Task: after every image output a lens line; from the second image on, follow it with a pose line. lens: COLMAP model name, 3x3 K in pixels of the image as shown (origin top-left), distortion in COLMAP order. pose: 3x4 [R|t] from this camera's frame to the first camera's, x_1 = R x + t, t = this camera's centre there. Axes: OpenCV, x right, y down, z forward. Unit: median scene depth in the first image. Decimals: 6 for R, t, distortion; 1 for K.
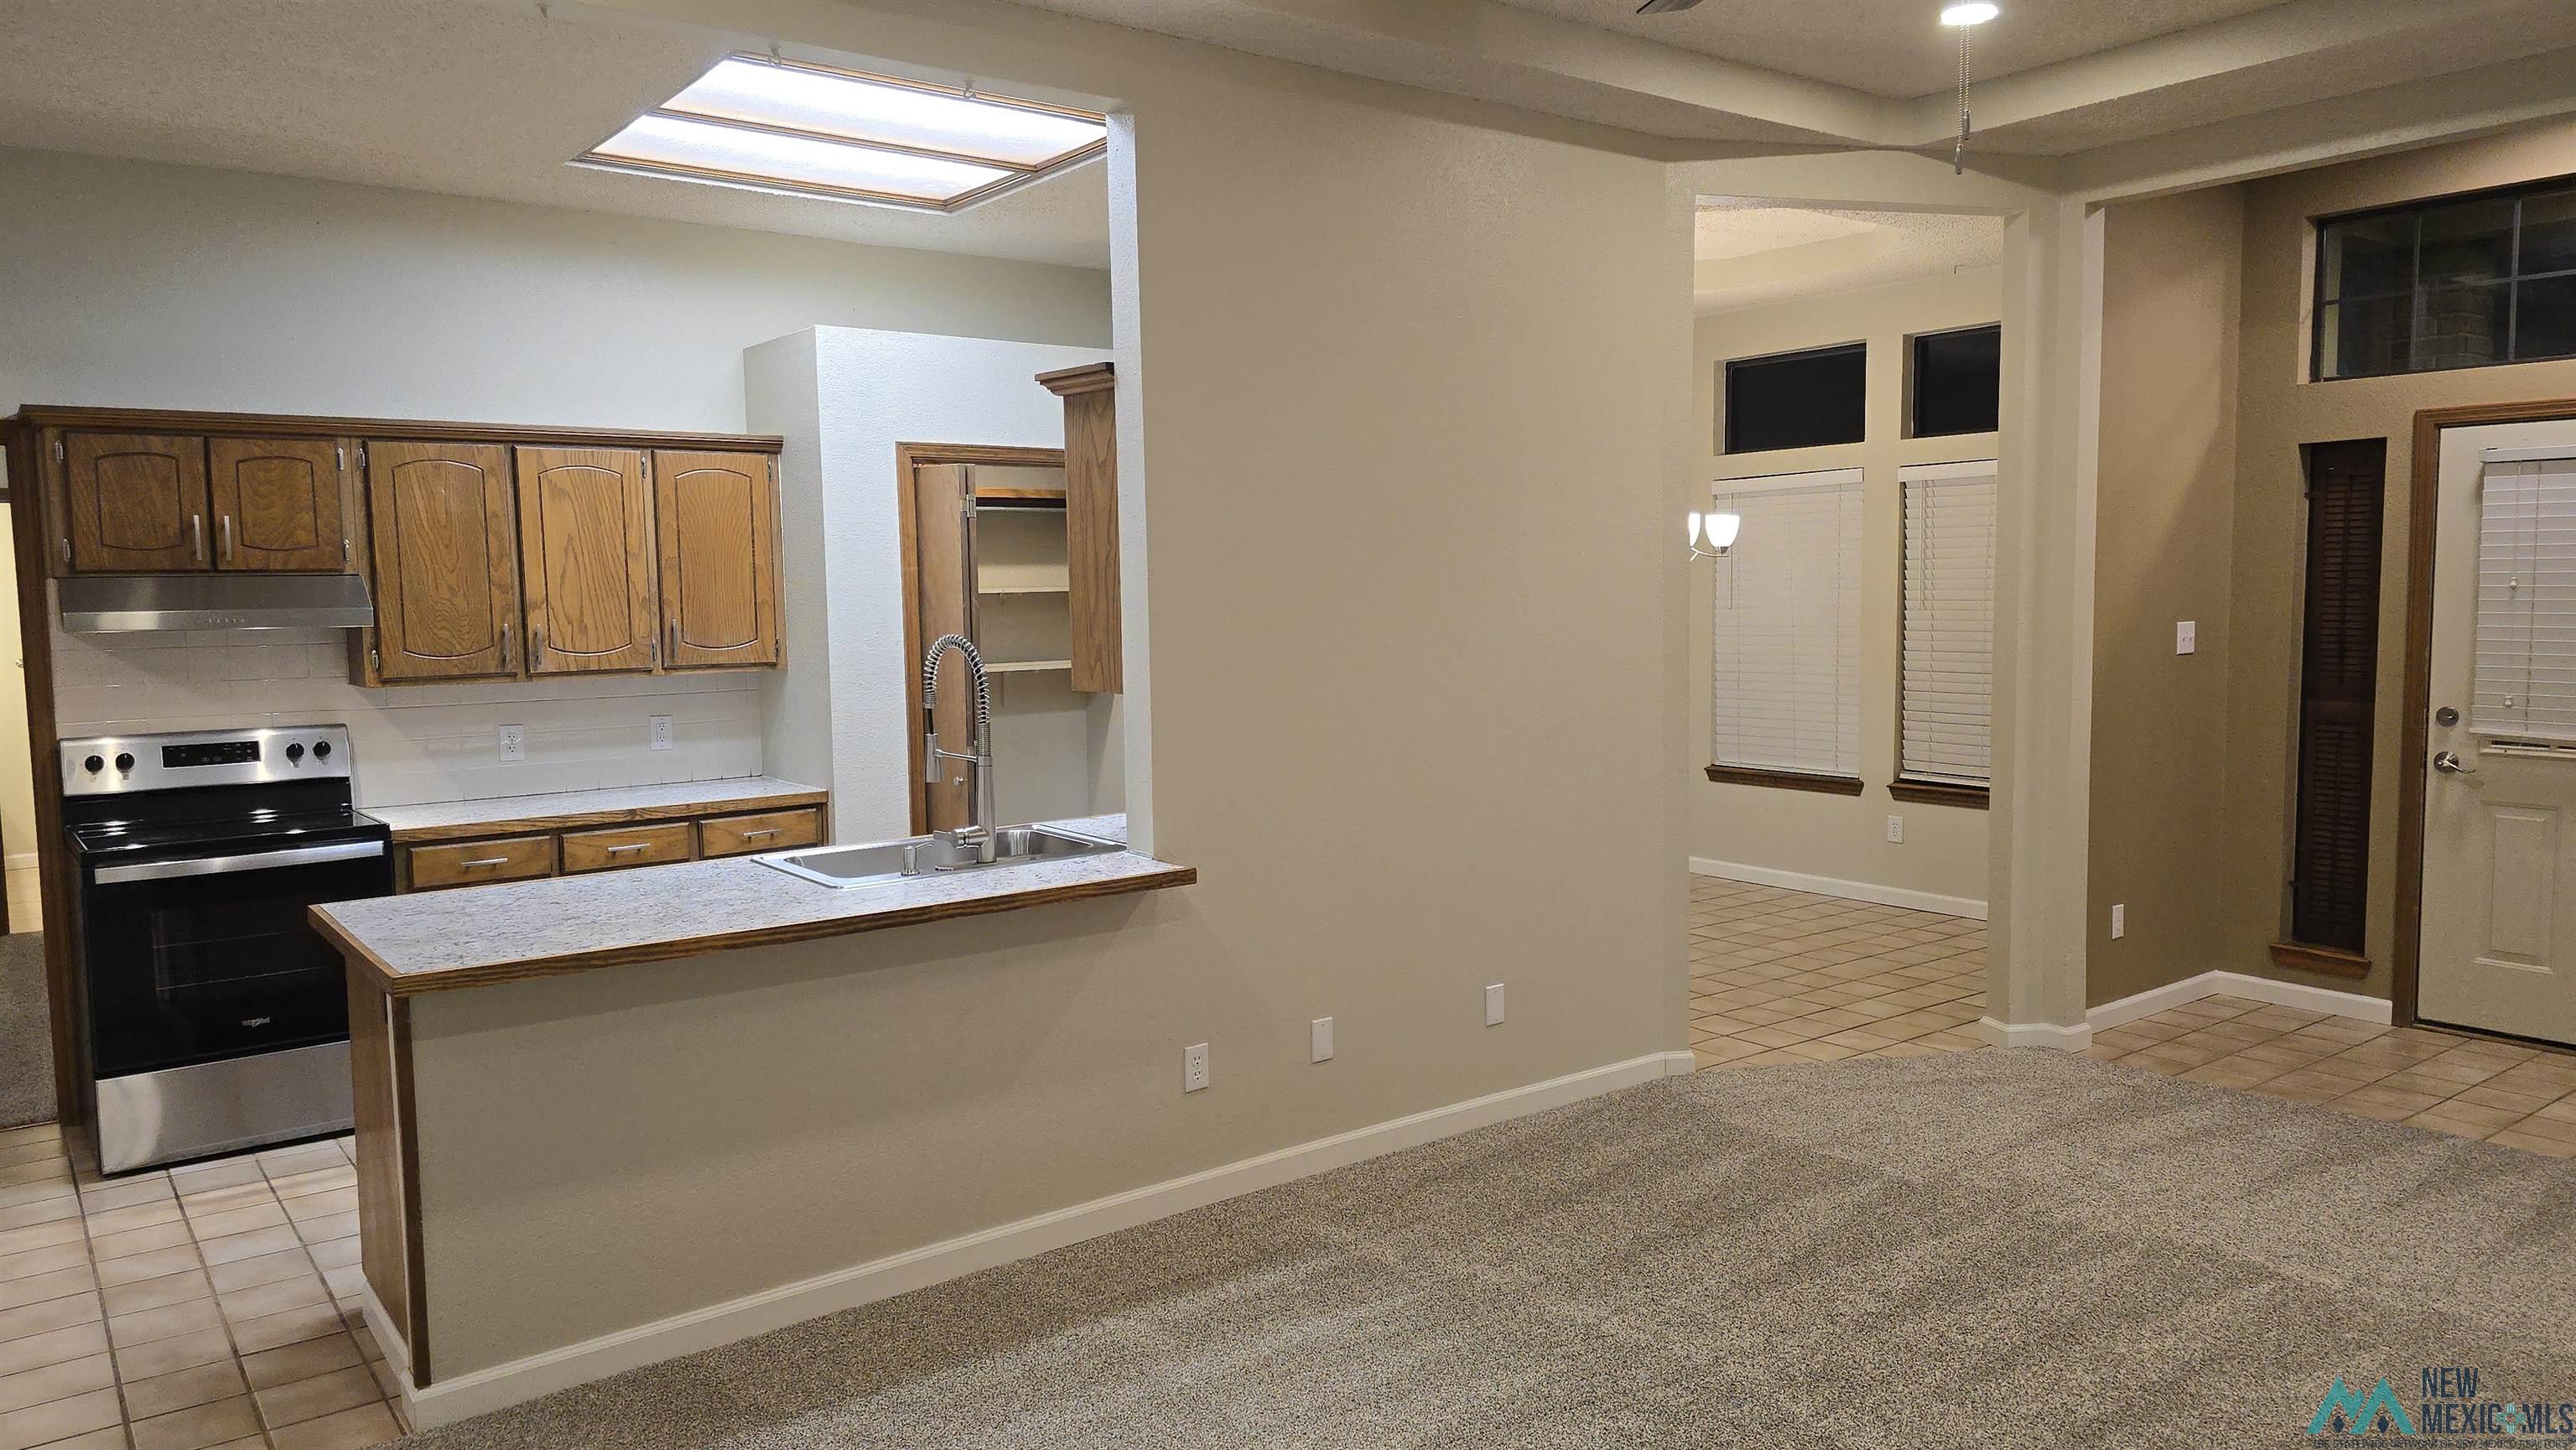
lens RADIAL K [[1712.8, 0, 1284.7], [0, 1712.8, 720.3], [0, 0, 1]] dist [0.059206, -0.057994]
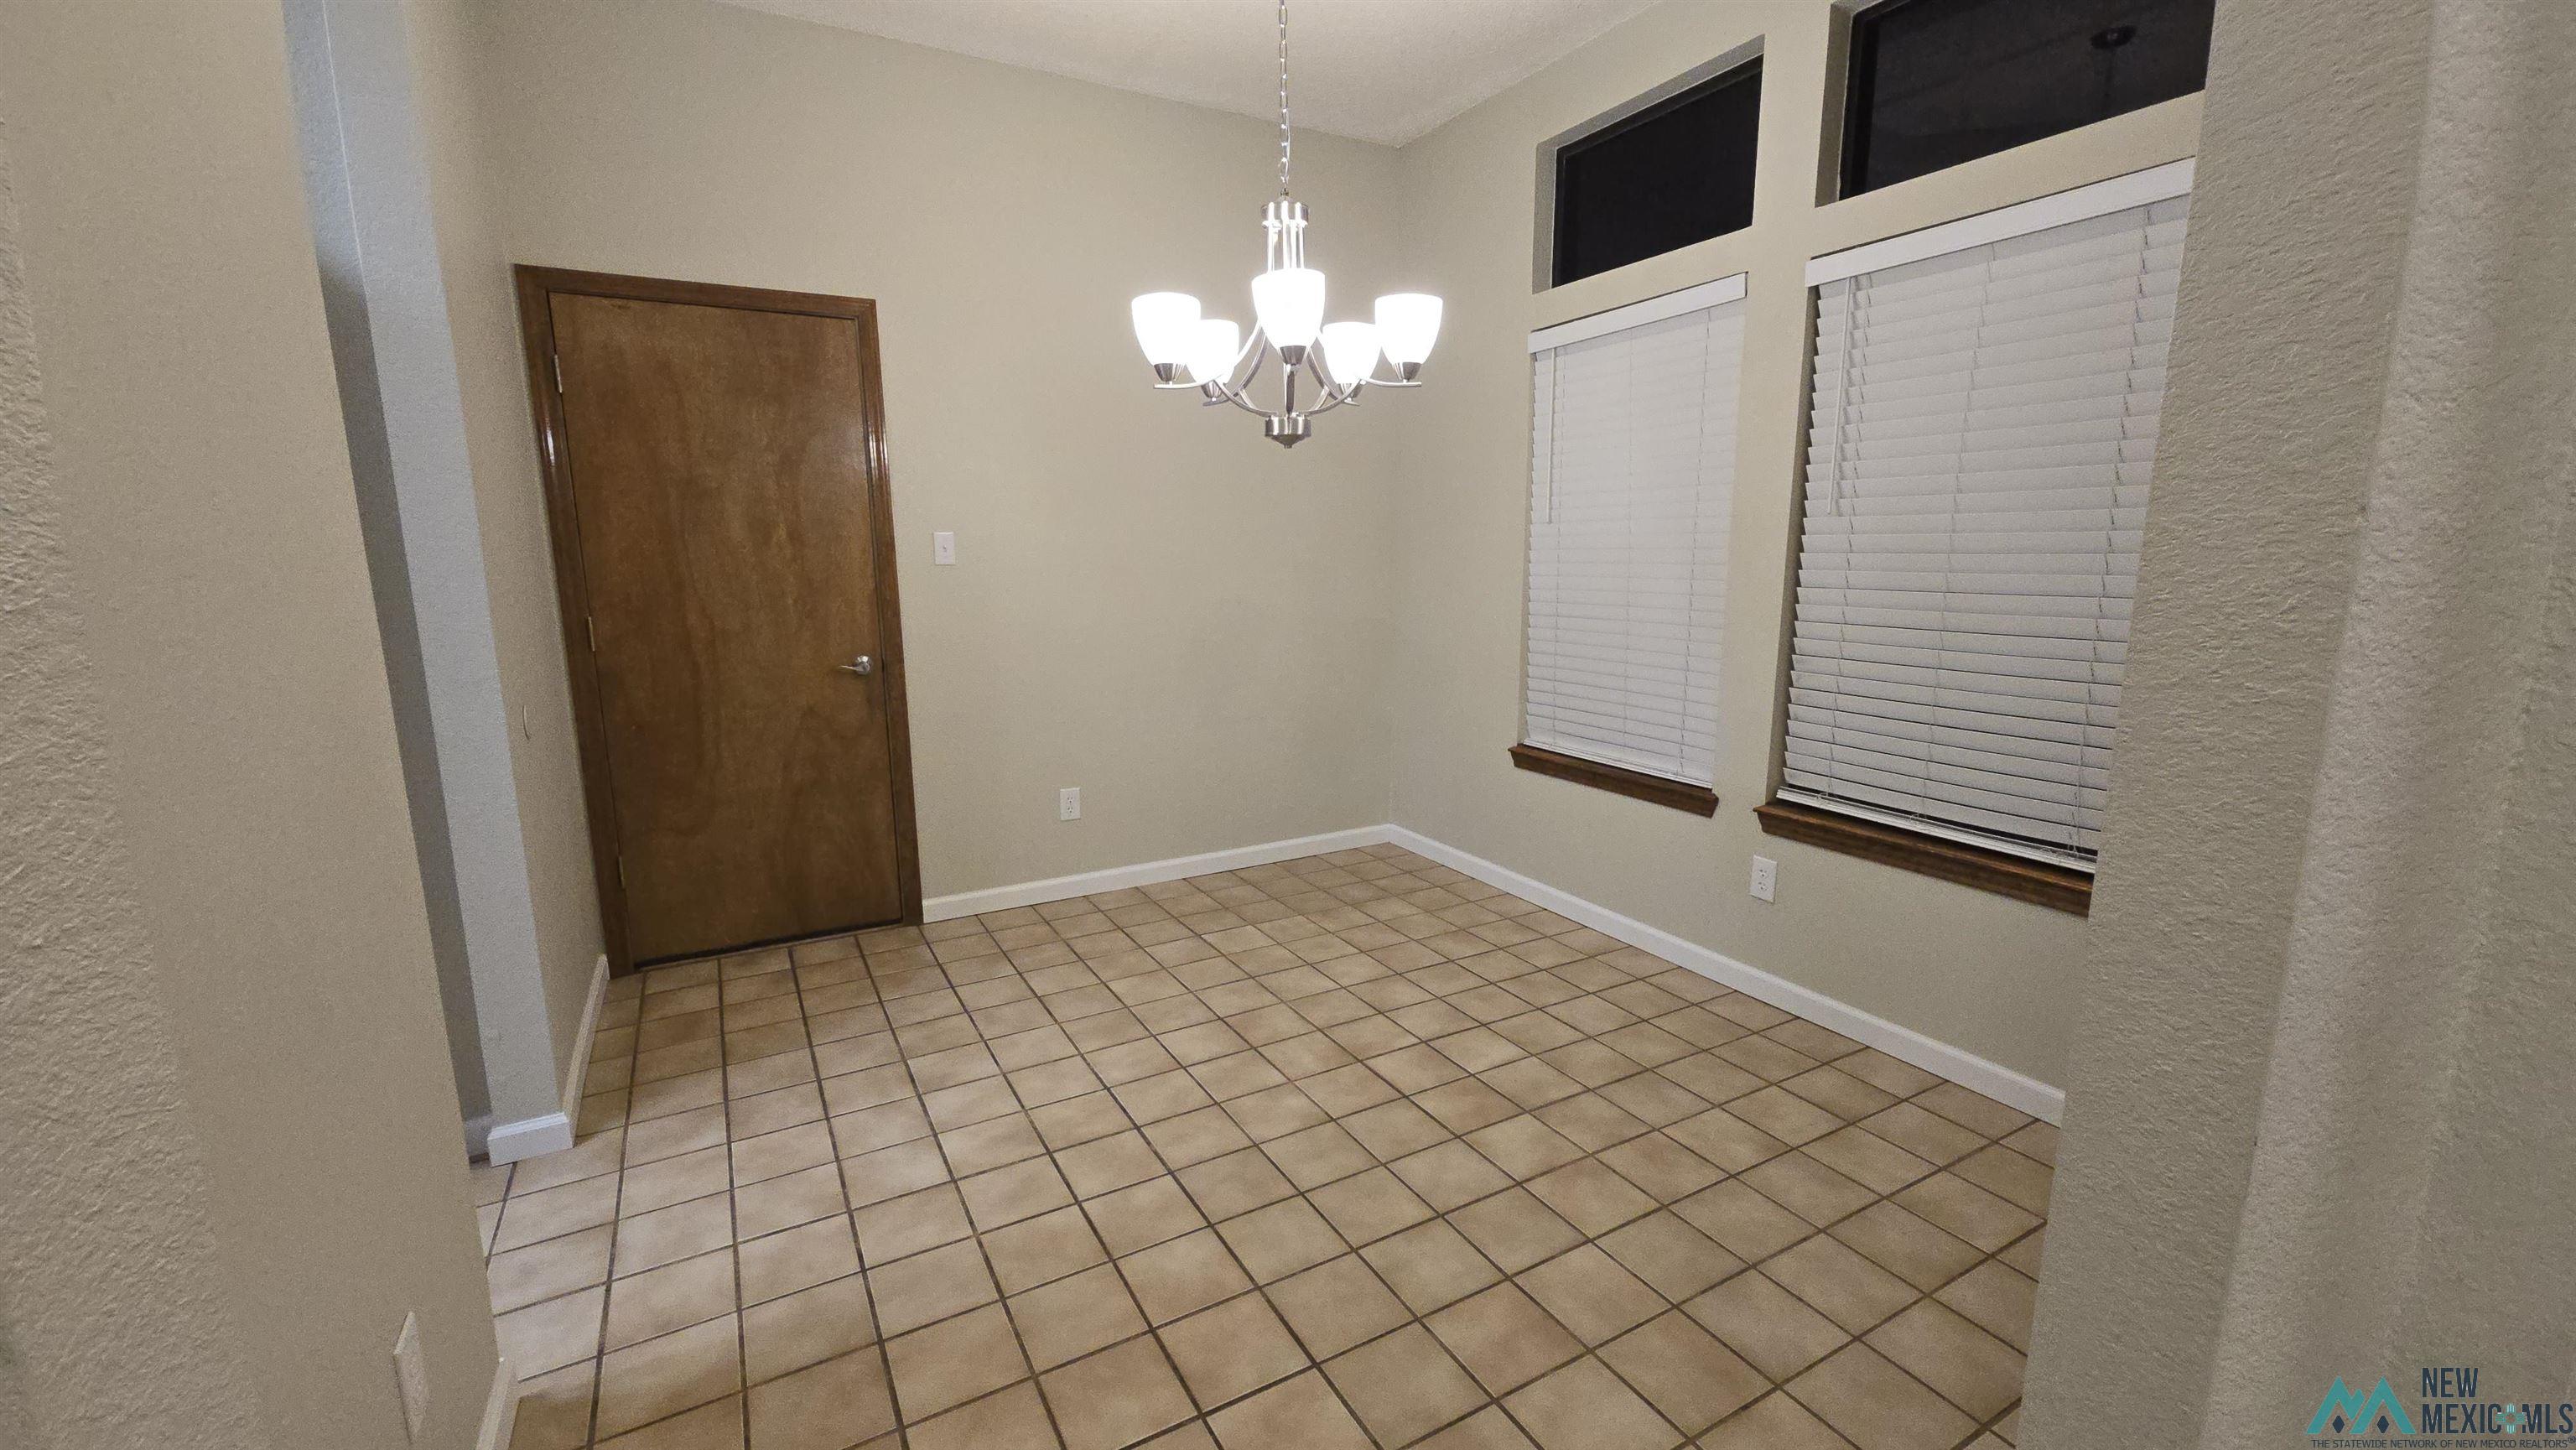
lens RADIAL K [[1042.2, 0, 1298.9], [0, 1042.2, 736.2], [0, 0, 1]] dist [0.001226, -0.000648]
pose [[0.990866, 0.032098, -0.130971, 0.234803], [-0.018702, 0.994582, 0.102260, -0.022388], [0.133544, -0.098877, 0.986098, 0.610364]]
